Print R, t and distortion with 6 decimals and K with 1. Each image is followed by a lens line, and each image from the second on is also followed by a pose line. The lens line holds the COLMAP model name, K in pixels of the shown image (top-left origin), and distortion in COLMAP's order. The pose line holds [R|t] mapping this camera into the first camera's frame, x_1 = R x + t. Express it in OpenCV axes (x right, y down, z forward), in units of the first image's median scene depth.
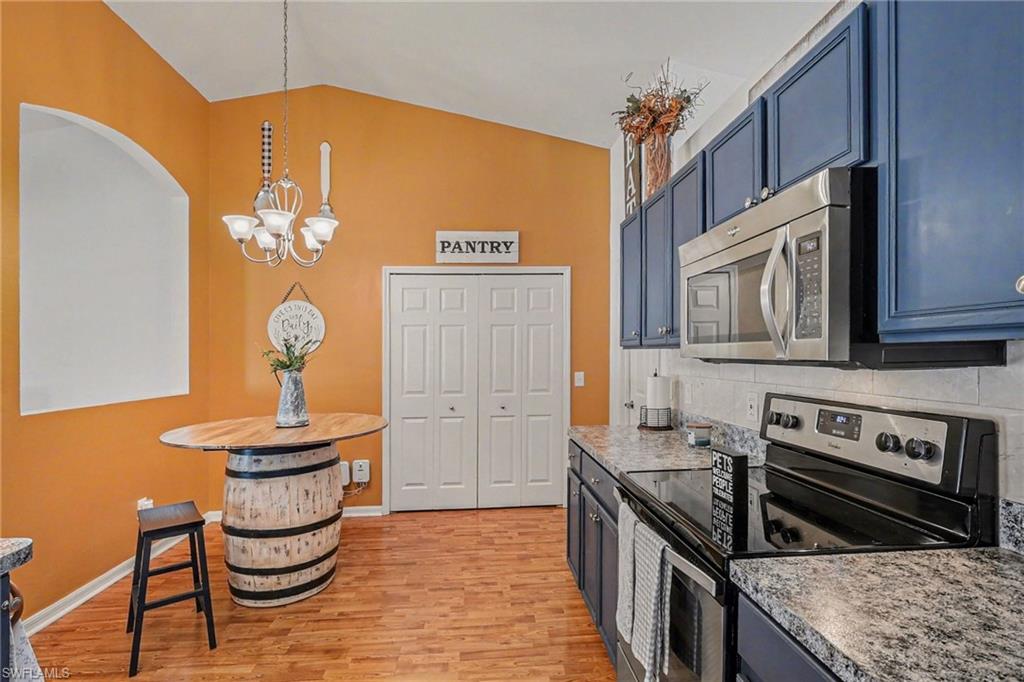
lens RADIAL K [[493.4, 0, 519.3], [0, 493.4, 343.1], [0, 0, 1]] dist [0.004583, 0.002420]
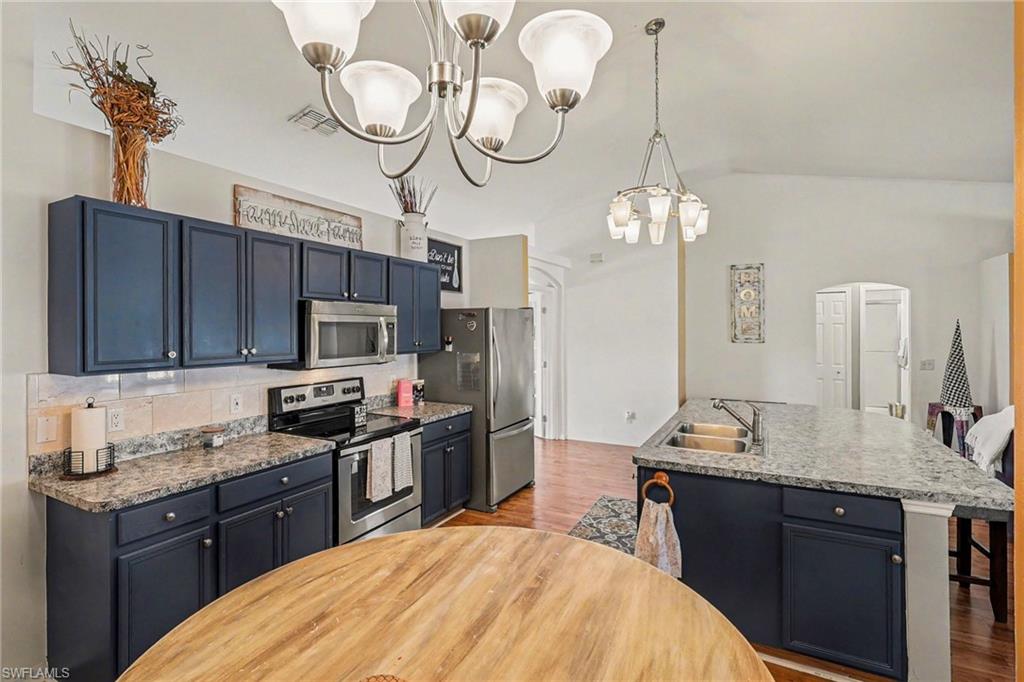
lens RADIAL K [[474.8, 0, 507.3], [0, 474.8, 334.0], [0, 0, 1]] dist [-0.009348, 0.000623]
pose [[-0.836278, 0.012807, 0.548155, -0.640341], [0.003931, 0.999842, -0.017362, -0.032269], [-0.548291, -0.012365, -0.836196, 1.157165]]
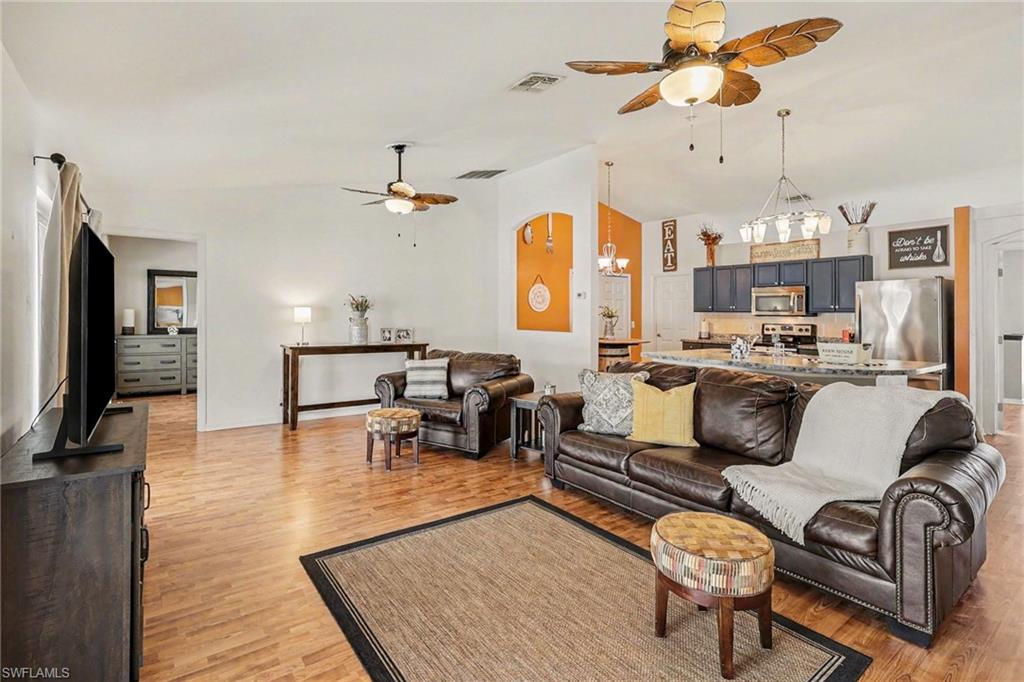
lens RADIAL K [[493.4, 0, 514.0], [0, 493.4, 315.7], [0, 0, 1]] dist [0.004583, 0.002420]
pose [[0.855253, 0.013757, 0.518029, -2.095568], [-0.027983, 0.999415, 0.019658, 0.005632], [-0.517455, -0.031308, 0.855137, -0.901545]]
